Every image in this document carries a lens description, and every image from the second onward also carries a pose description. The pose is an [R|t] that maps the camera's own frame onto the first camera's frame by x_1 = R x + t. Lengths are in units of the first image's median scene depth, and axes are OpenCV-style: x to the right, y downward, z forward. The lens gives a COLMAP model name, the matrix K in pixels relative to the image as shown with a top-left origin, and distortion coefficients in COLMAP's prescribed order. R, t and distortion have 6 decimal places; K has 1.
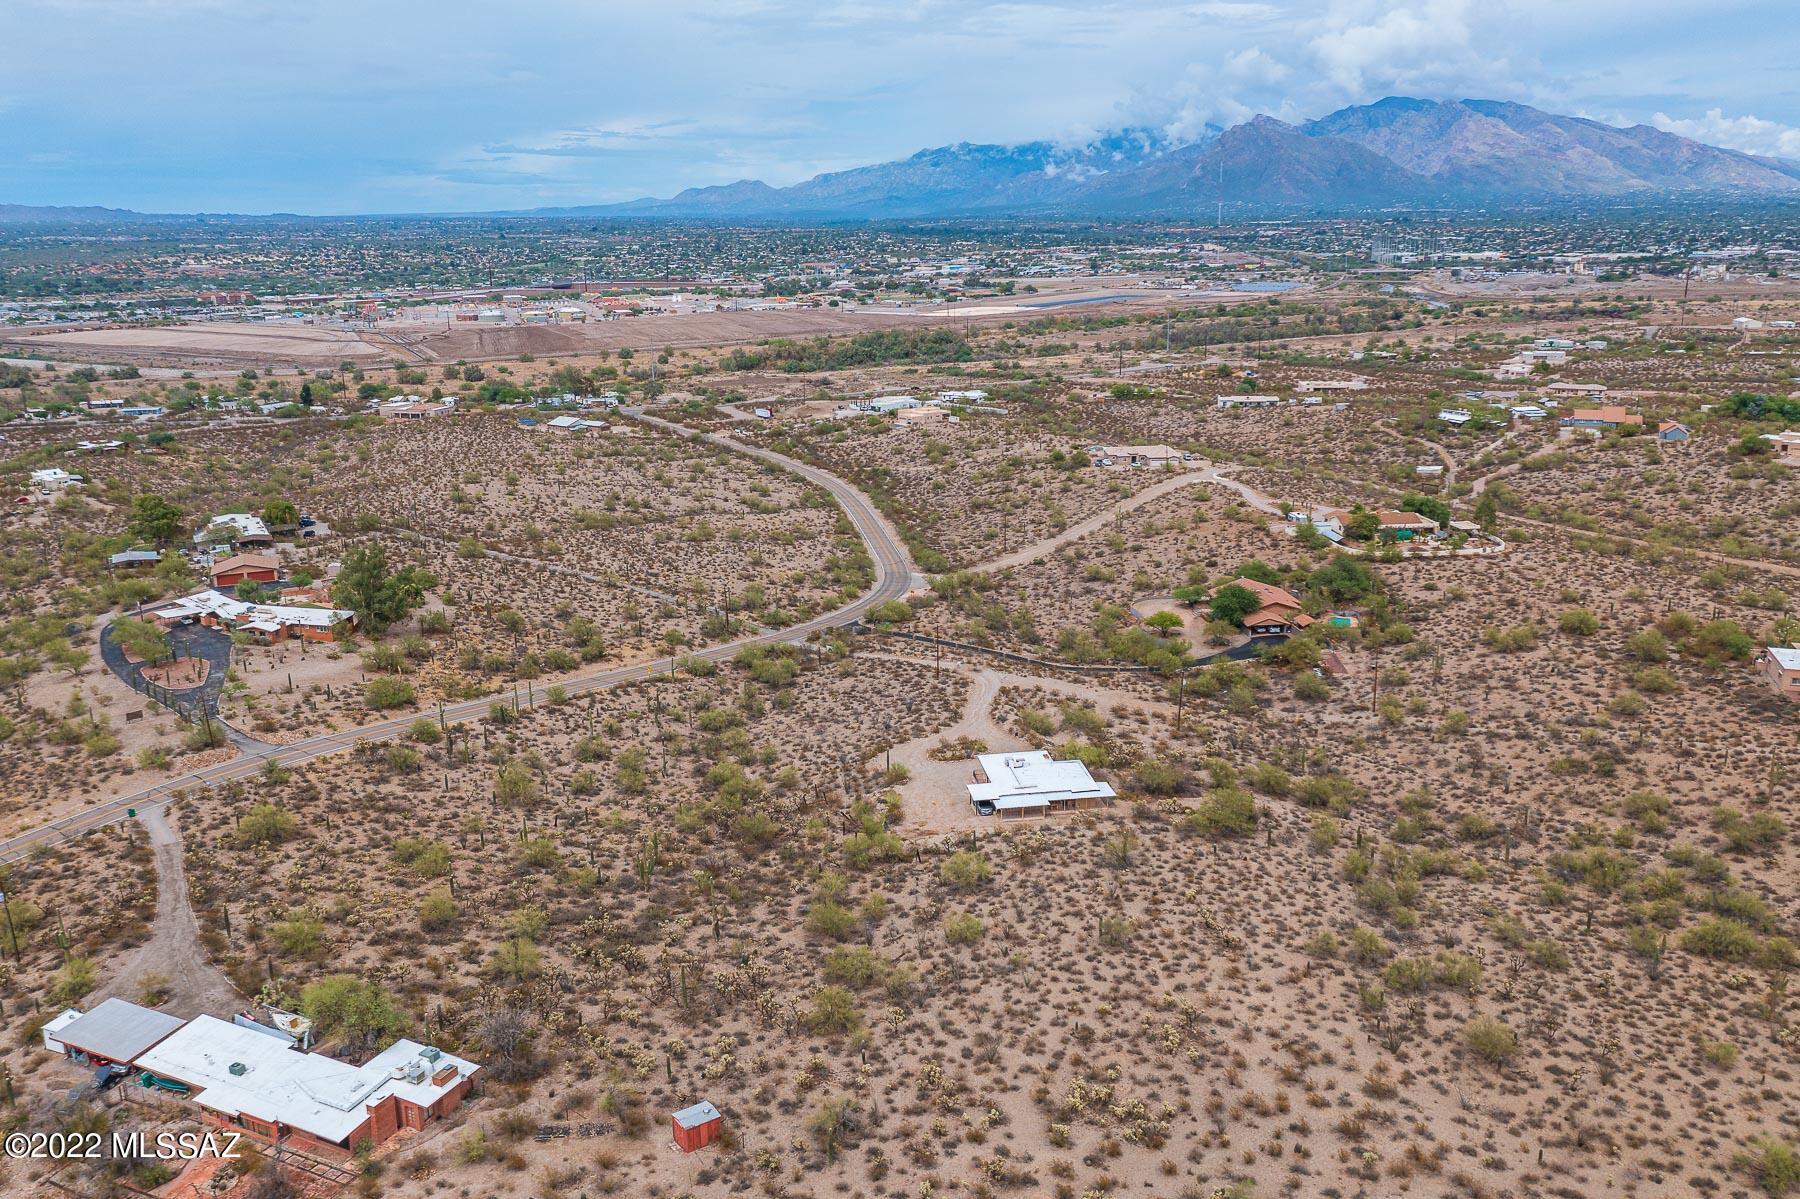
lens RADIAL K [[1421.0, 0, 887.8], [0, 1421.0, 593.0], [0, 0, 1]] dist [-0.005305, 0.006392]
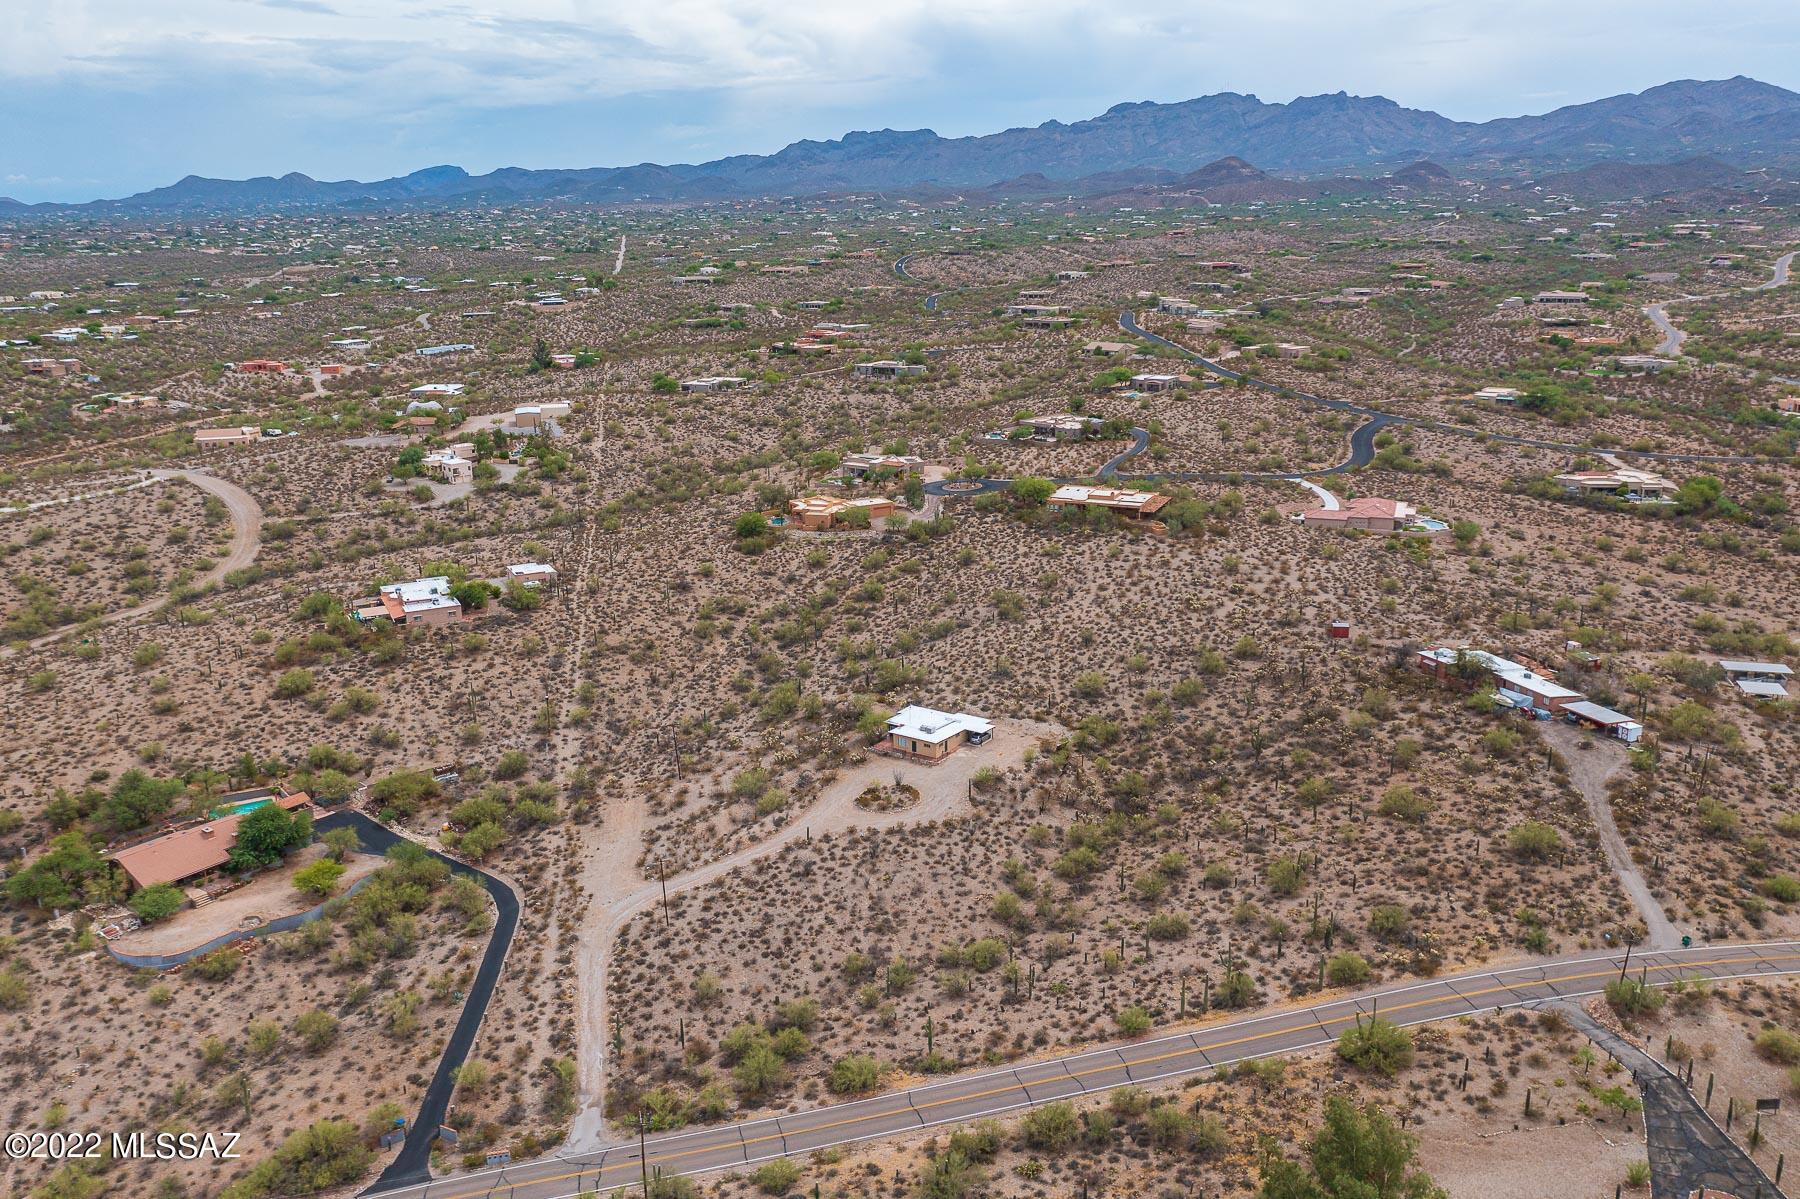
lens RADIAL K [[1421.0, 0, 900.9], [0, 1421.0, 605.1], [0, 0, 1]] dist [-0.005305, 0.006392]
pose [[-0.727439, -0.164509, 0.666160, -0.093890], [0.201057, 0.877122, 0.436158, -0.069848], [-0.656055, 0.451214, -0.604977, 0.228256]]
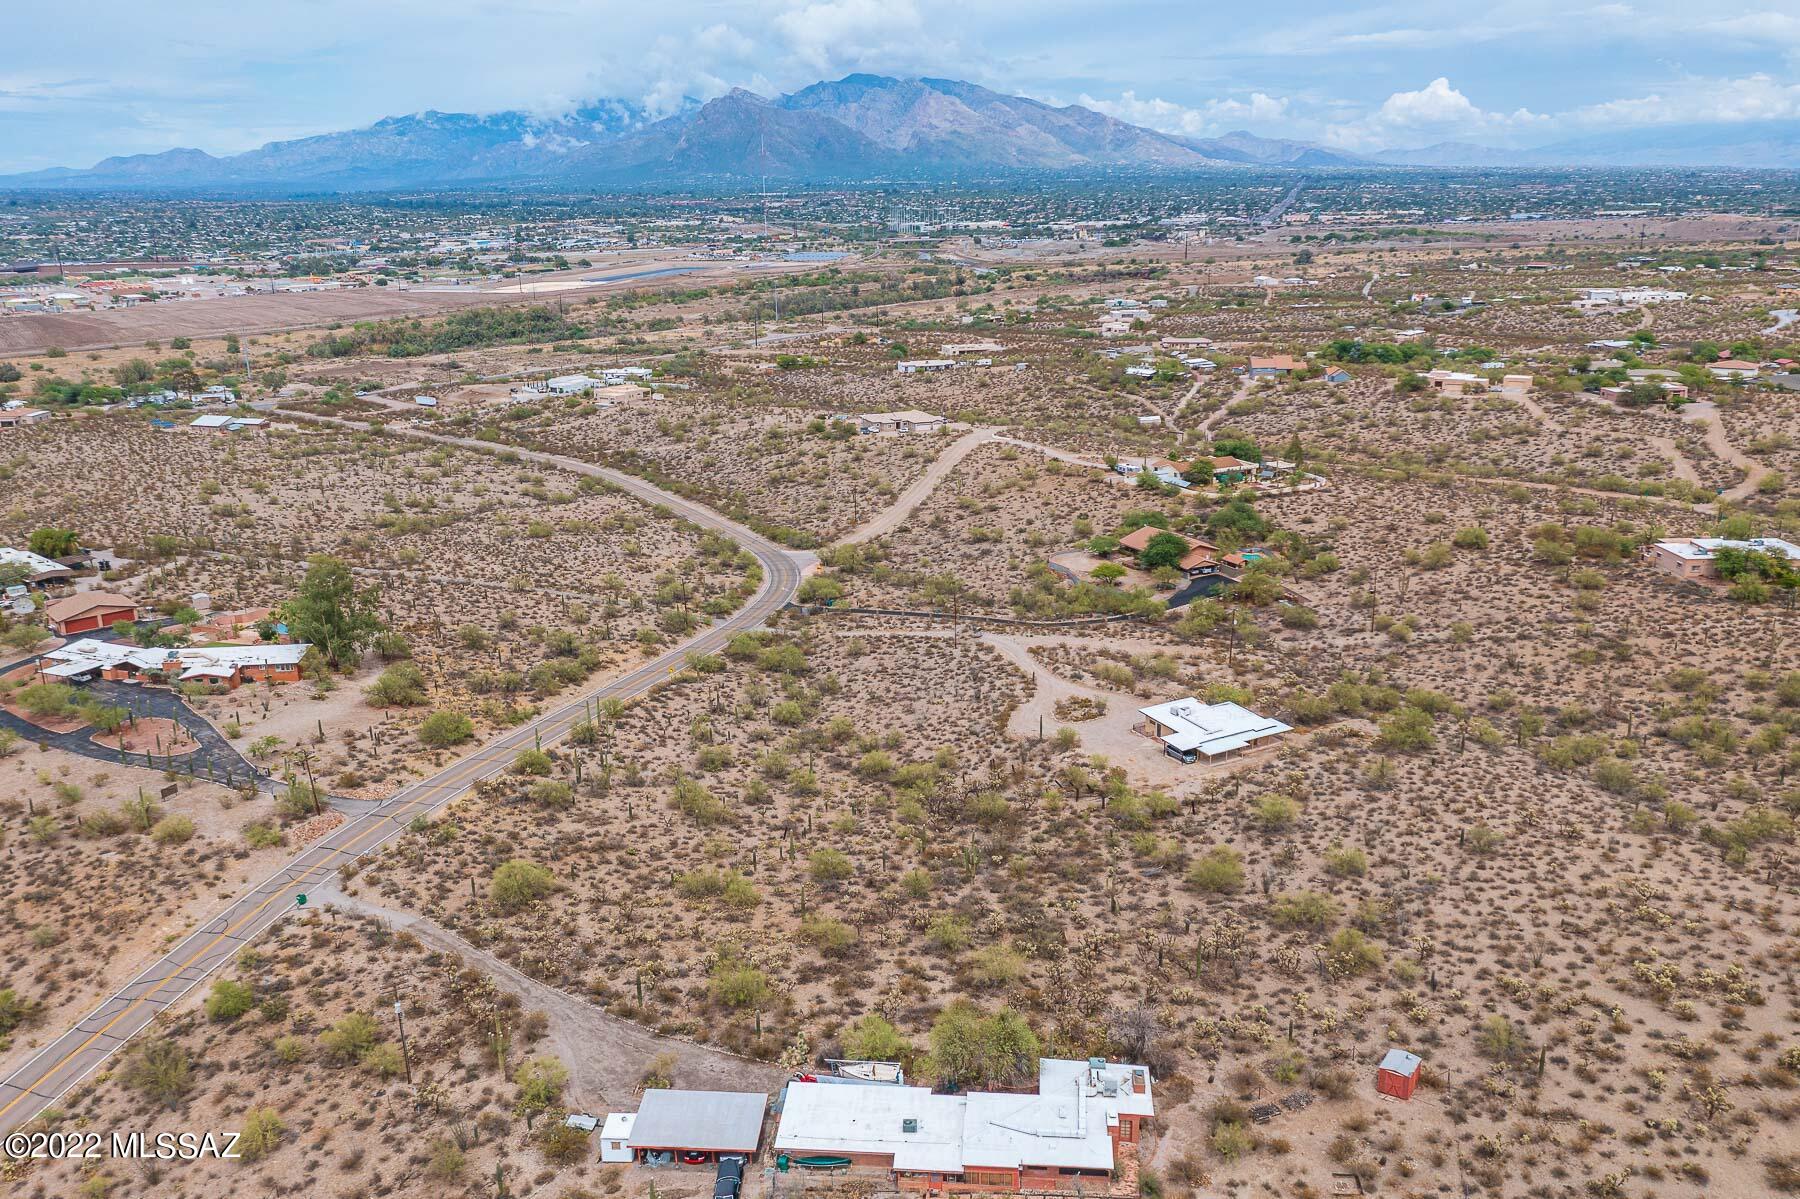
lens RADIAL K [[1421.0, 0, 896.2], [0, 1421.0, 596.0], [0, 0, 1]] dist [-0.005305, 0.006392]
pose [[0.938073, -0.095924, 0.332893, -0.058811], [0.089174, 0.995382, 0.035534, -0.002683], [-0.334764, -0.003648, 0.942295, 0.012069]]
